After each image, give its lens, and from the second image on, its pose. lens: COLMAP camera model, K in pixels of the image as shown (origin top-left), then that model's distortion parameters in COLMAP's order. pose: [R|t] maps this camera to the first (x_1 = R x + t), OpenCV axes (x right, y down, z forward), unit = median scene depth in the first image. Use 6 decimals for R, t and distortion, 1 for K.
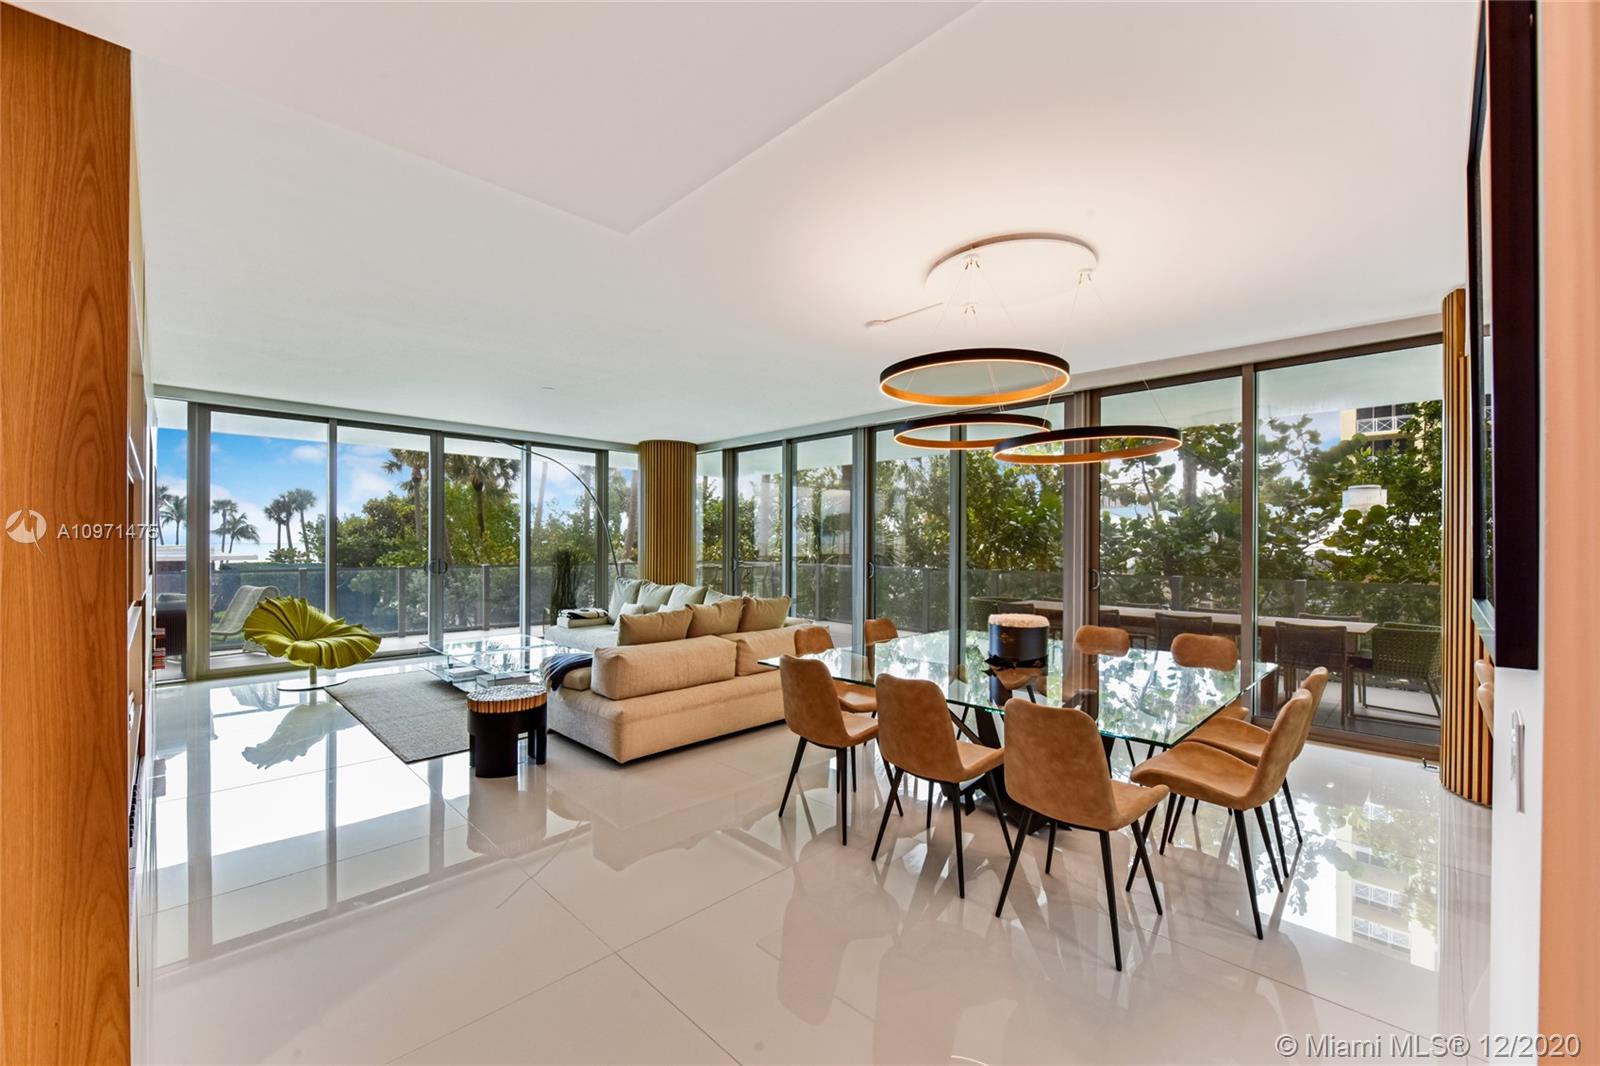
lens RADIAL K [[640.2, 0, 789.9], [0, 640.2, 539.5], [0, 0, 1]] dist [0.009071, -0.011046]
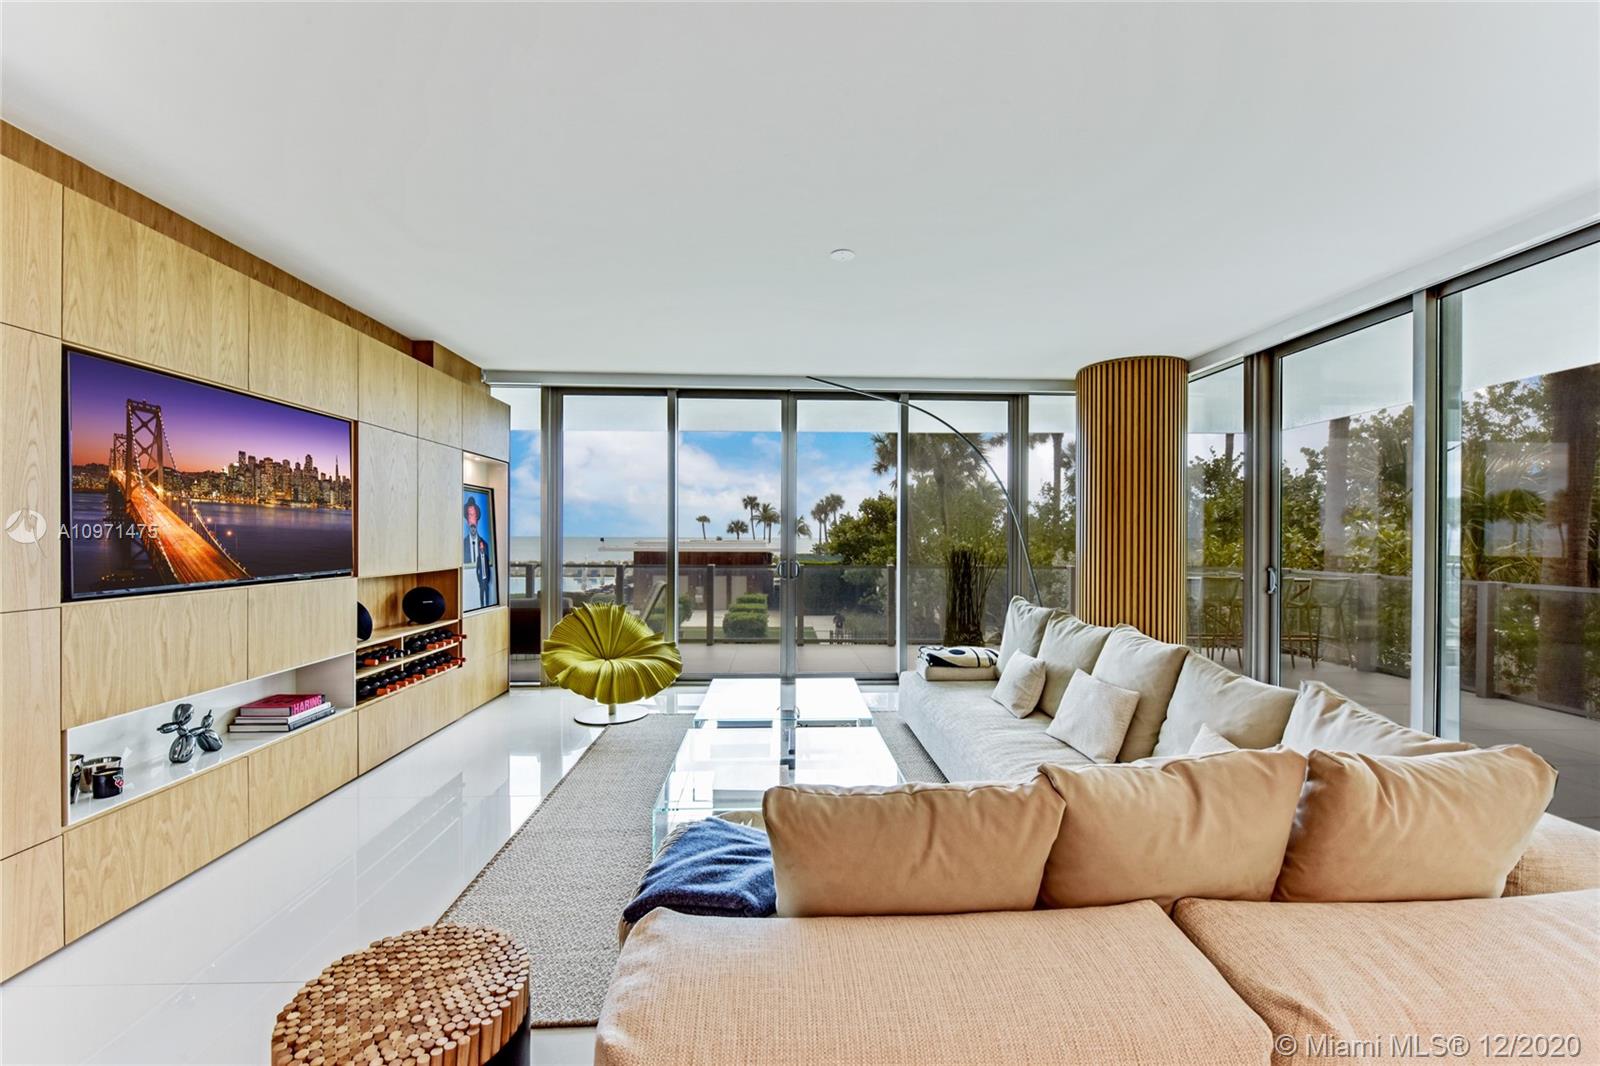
lens RADIAL K [[640.2, 0, 789.9], [0, 640.2, 539.5], [0, 0, 1]] dist [0.009071, -0.011046]
pose [[0.742249, 0.002119, -0.670120, -0.030103], [0.002752, 0.999977, 0.006210, 0.001822], [0.670118, -0.006453, 0.742226, 0.366088]]
